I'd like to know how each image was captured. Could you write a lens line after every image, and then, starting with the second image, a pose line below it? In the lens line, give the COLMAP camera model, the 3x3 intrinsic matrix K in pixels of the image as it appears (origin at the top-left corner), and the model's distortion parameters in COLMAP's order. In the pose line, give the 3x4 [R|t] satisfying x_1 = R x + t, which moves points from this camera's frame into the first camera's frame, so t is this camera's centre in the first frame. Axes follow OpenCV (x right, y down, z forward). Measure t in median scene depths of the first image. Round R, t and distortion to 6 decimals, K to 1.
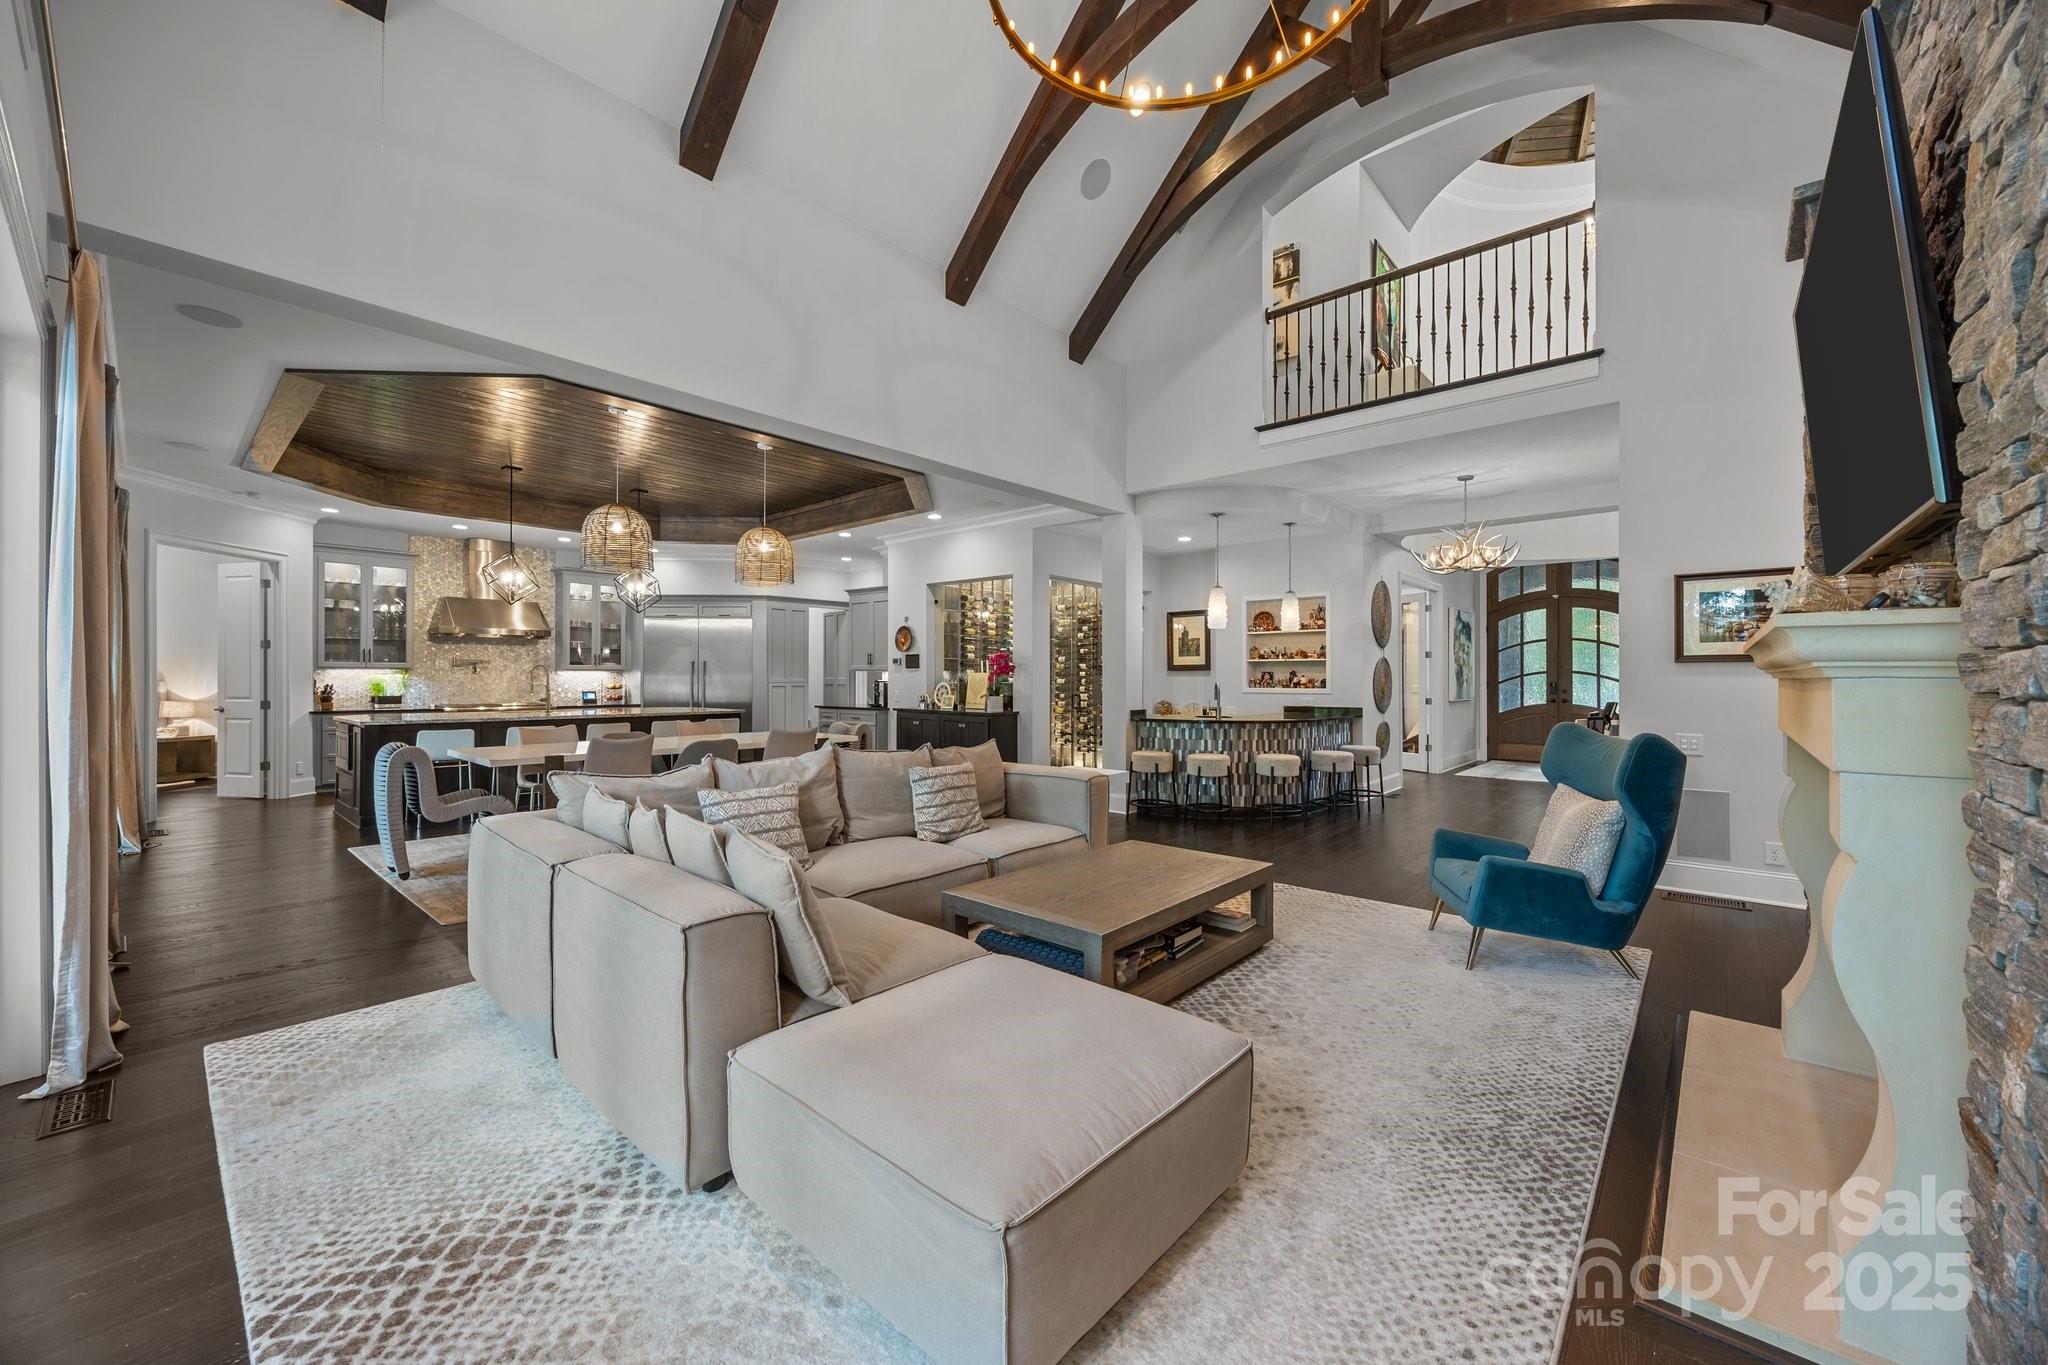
lens RADIAL K [[785.2, 0, 1024.5], [0, 785.2, 676.7], [0, 0, 1]] dist [-0.003526, 0.000543]
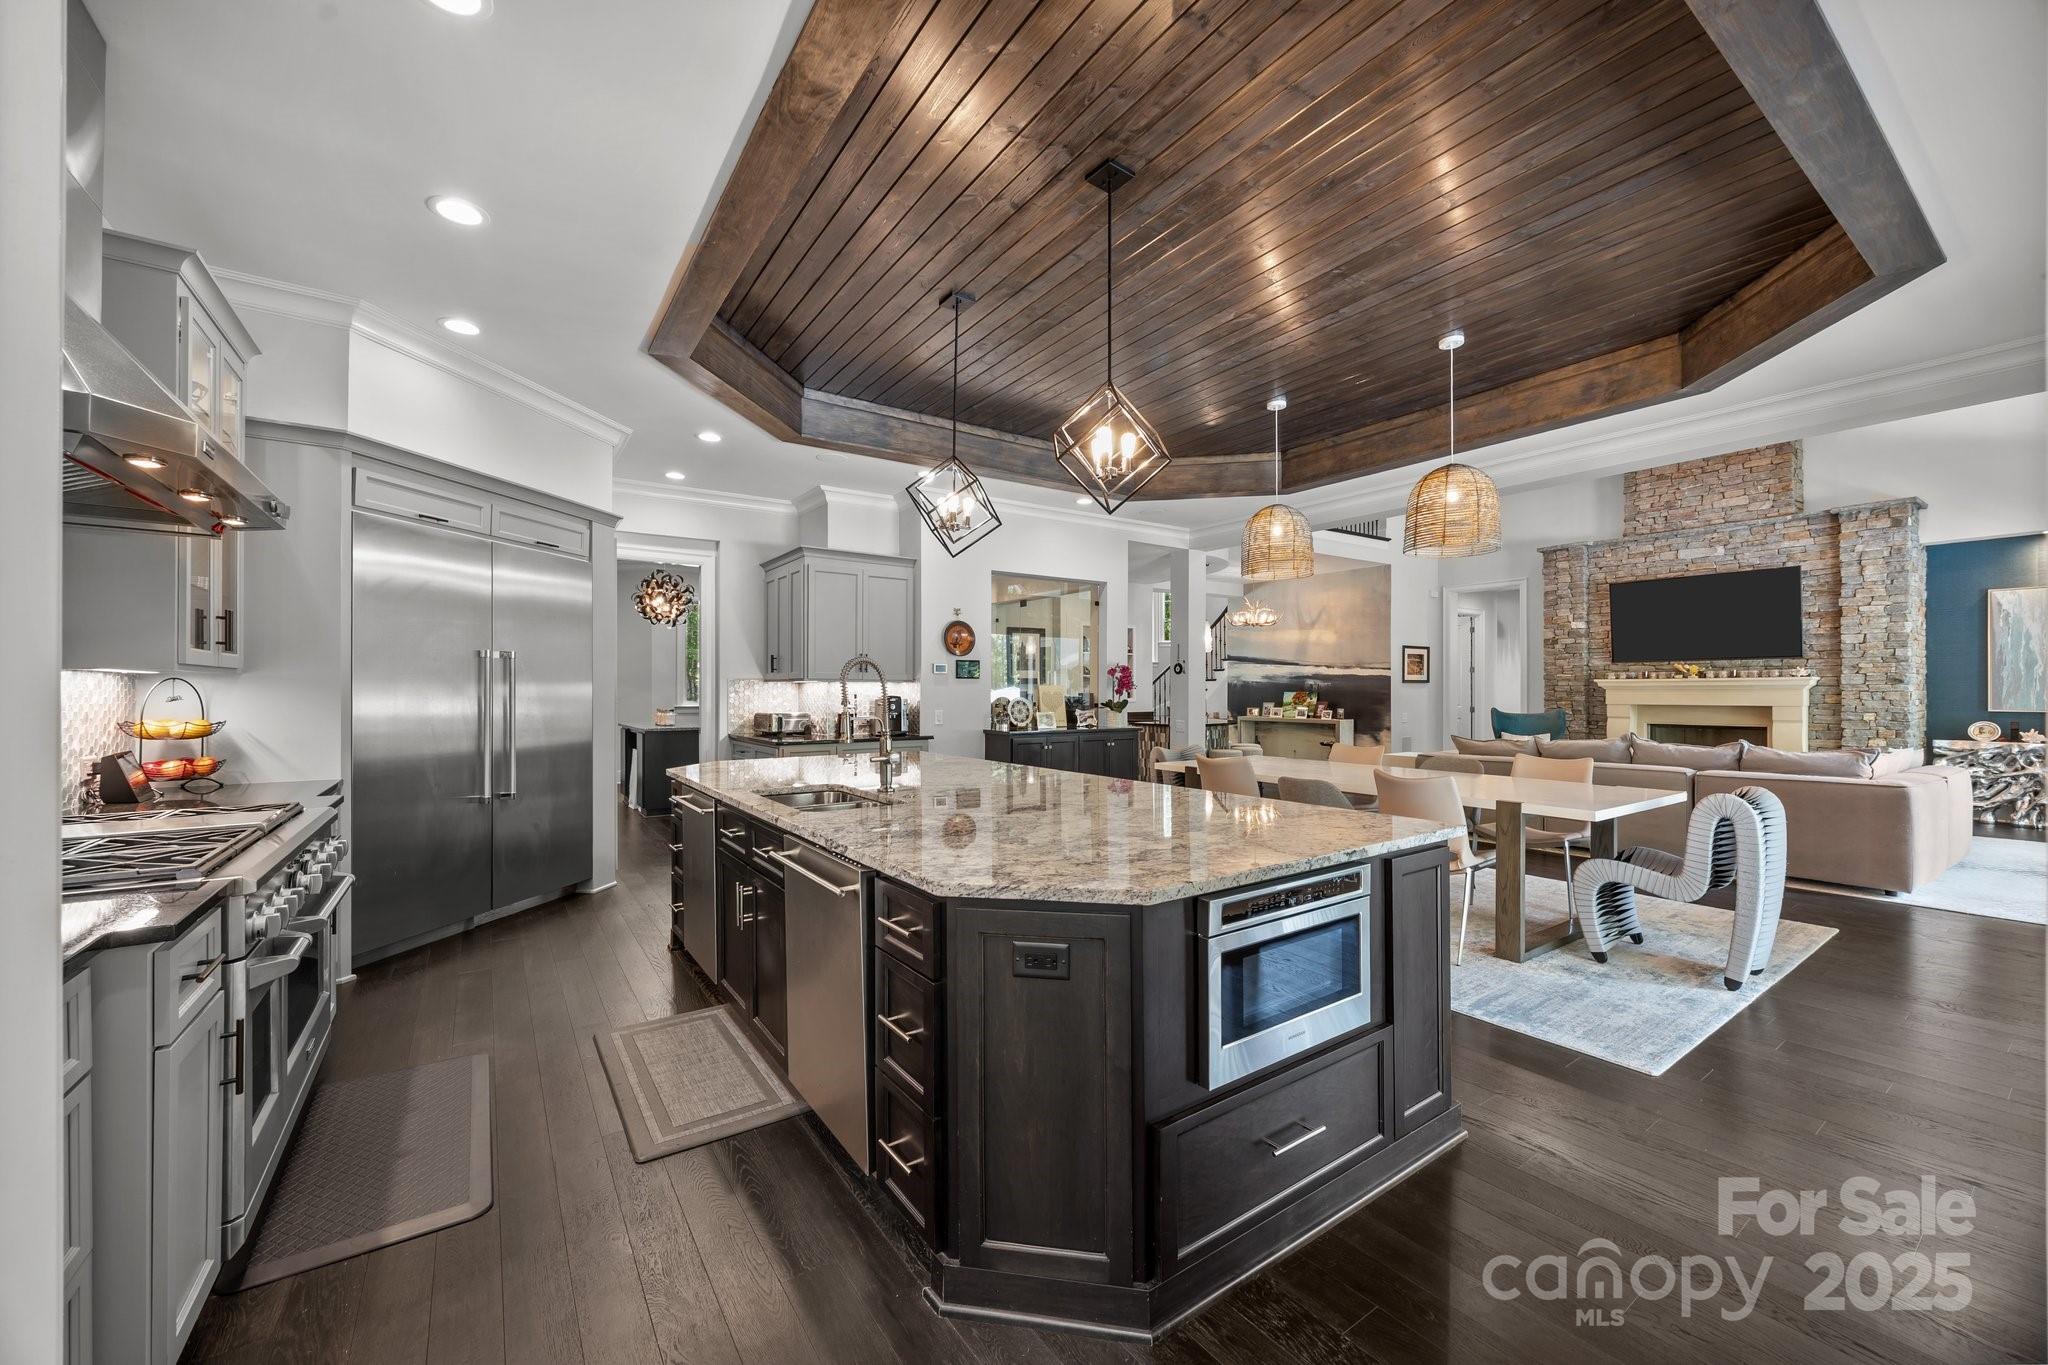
lens RADIAL K [[785.2, 0, 1018.0], [0, 785.2, 691.2], [0, 0, 1]] dist [-0.003526, 0.000543]
pose [[0.246141, -0.003488, 0.969228, -0.872216], [0.000527, 0.999994, 0.003464, -0.001832], [-0.969234, -0.000342, 0.246142, 0.783722]]
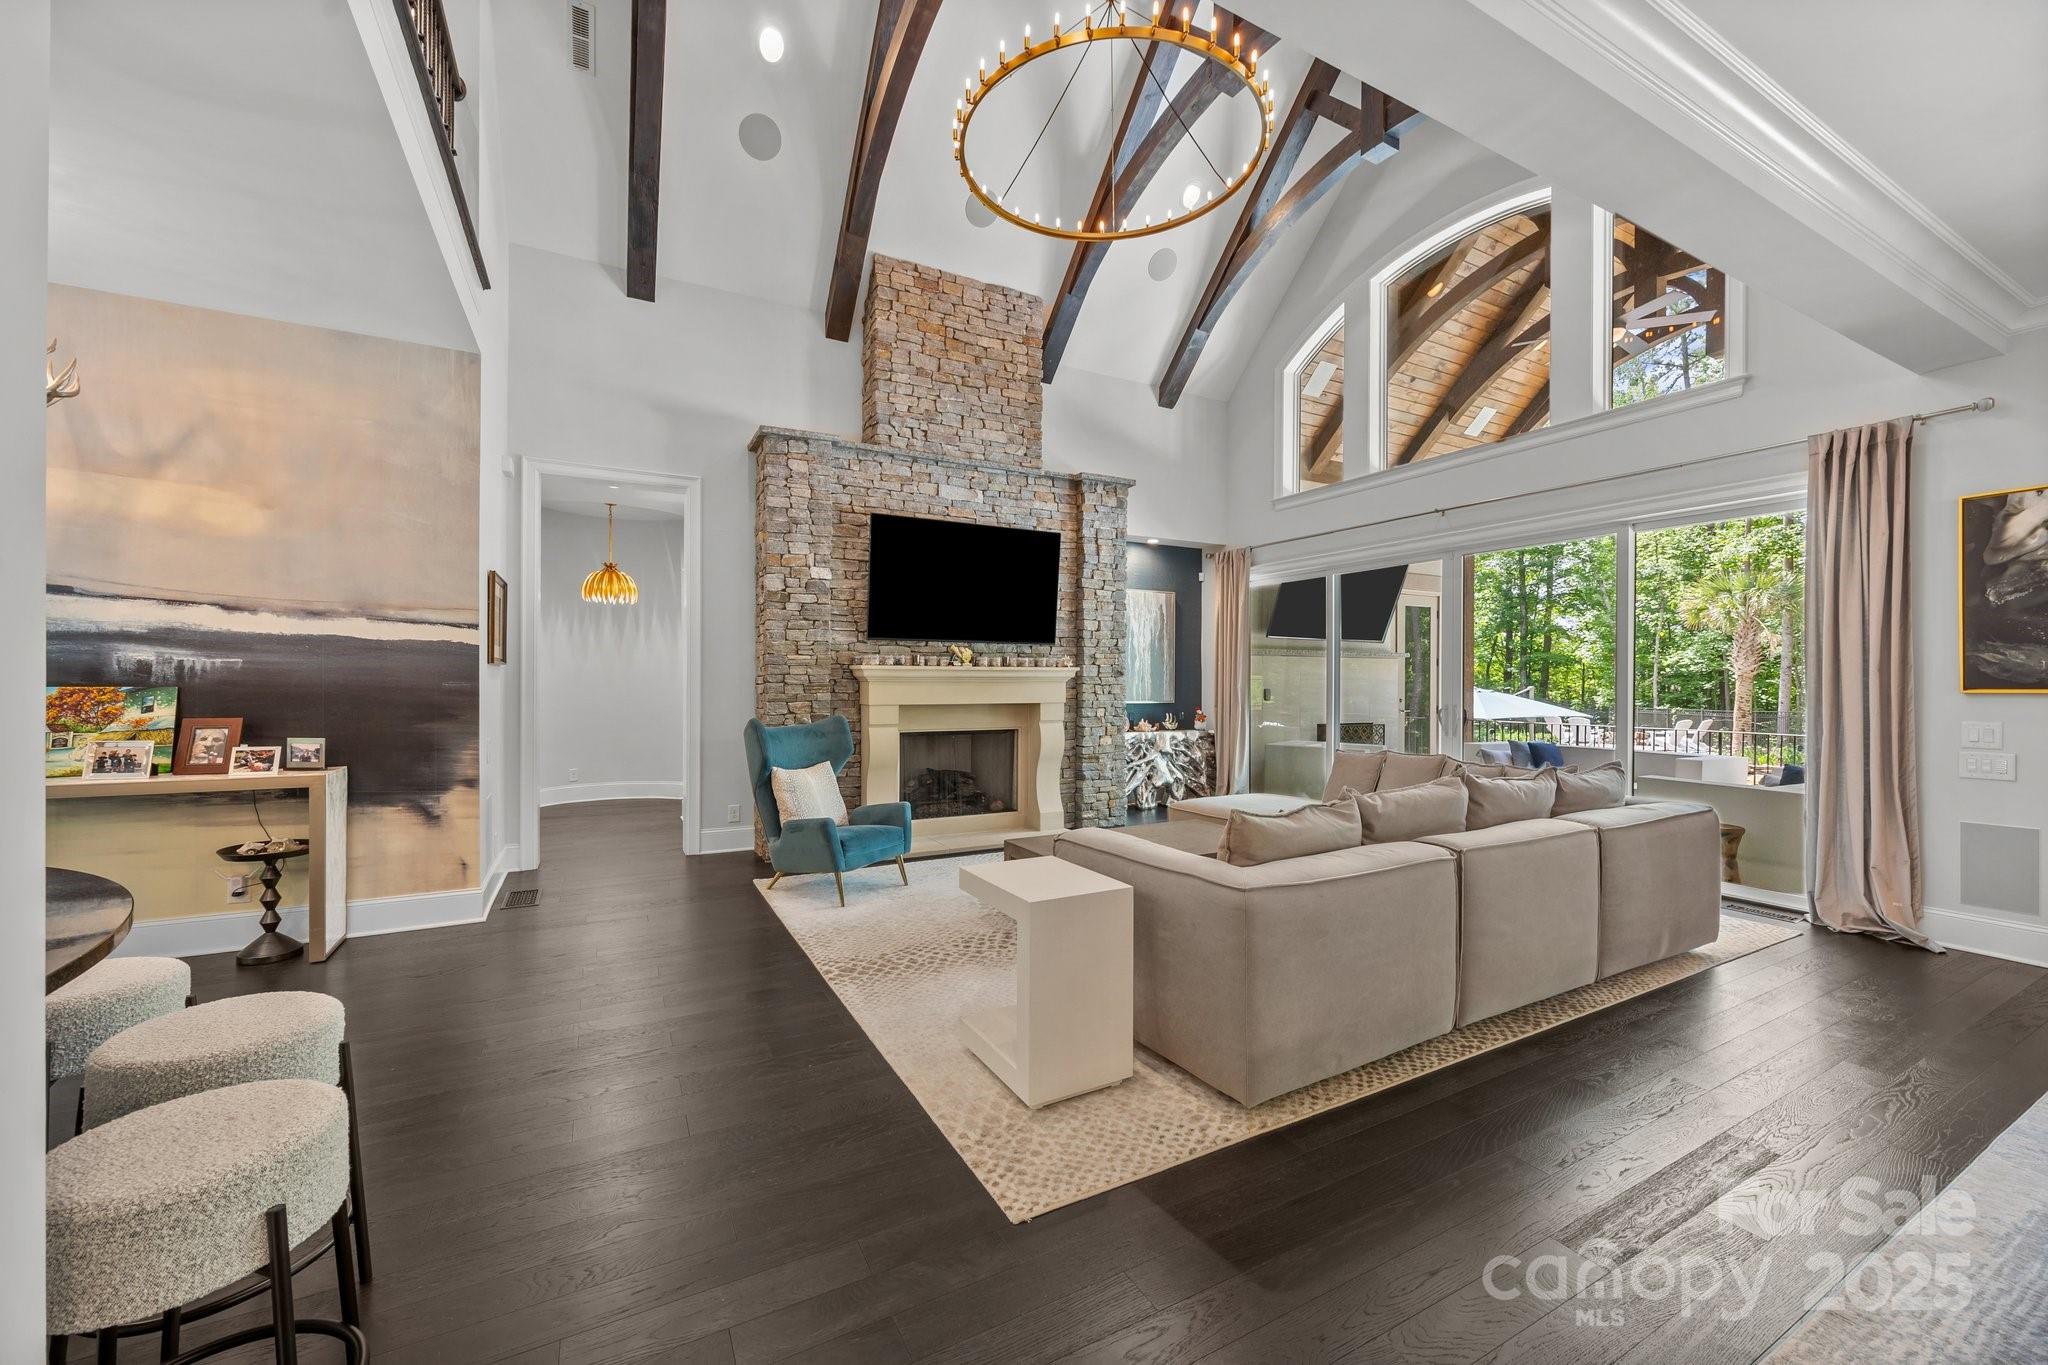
lens RADIAL K [[785.2, 0, 1025.7], [0, 785.2, 688.3], [0, 0, 1]] dist [-0.003526, 0.000543]
pose [[-0.940130, -0.008367, 0.340713, -0.044834], [-0.005535, 0.999942, 0.009283, -0.001103], [-0.340771, 0.006841, -0.940121, 0.848735]]
